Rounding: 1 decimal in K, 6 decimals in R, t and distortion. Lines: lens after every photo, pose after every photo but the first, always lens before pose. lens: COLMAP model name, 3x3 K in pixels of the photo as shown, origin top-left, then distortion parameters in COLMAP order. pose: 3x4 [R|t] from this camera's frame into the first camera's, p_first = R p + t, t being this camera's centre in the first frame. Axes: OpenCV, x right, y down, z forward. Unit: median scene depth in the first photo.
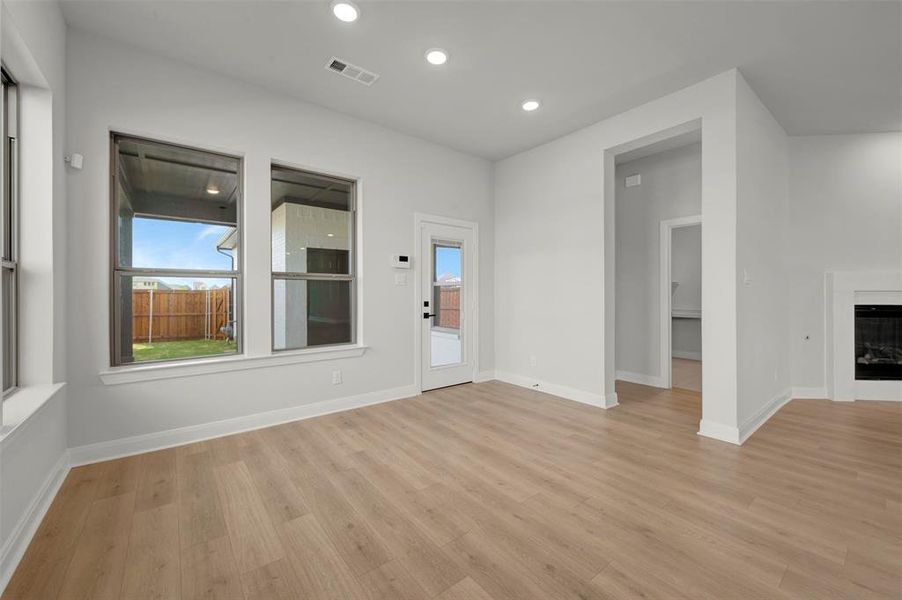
lens RADIAL K [[357.1, 0, 457.8], [0, 357.1, 294.1], [0, 0, 1]] dist [0.003766, -0.000206]
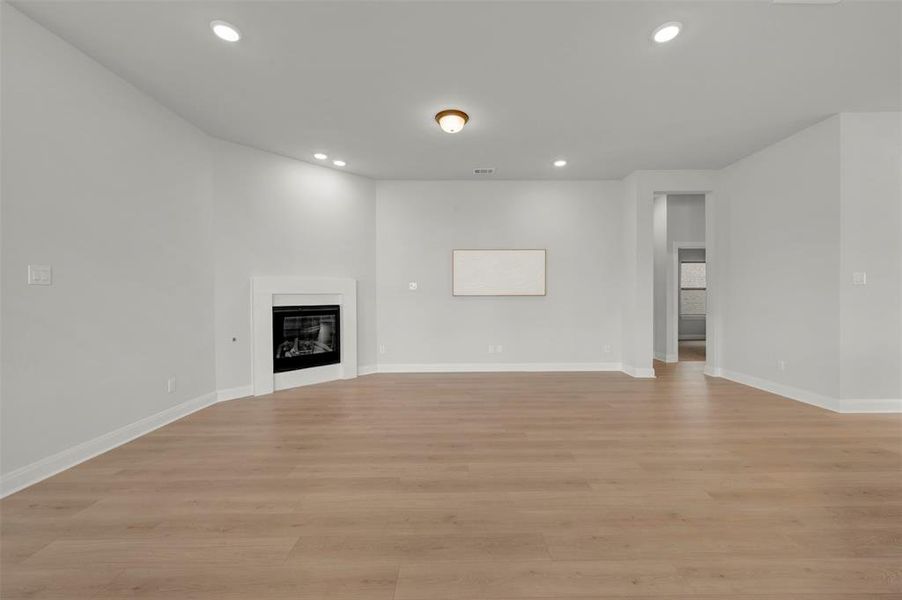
lens RADIAL K [[357.1, 0, 464.2], [0, 357.1, 296.6], [0, 0, 1]] dist [0.003766, -0.000206]
pose [[0.613386, -0.007441, 0.789748, 0.583227], [0.007366, 0.999966, 0.003700, -0.000281], [-0.789749, 0.003548, 0.613420, -0.154121]]
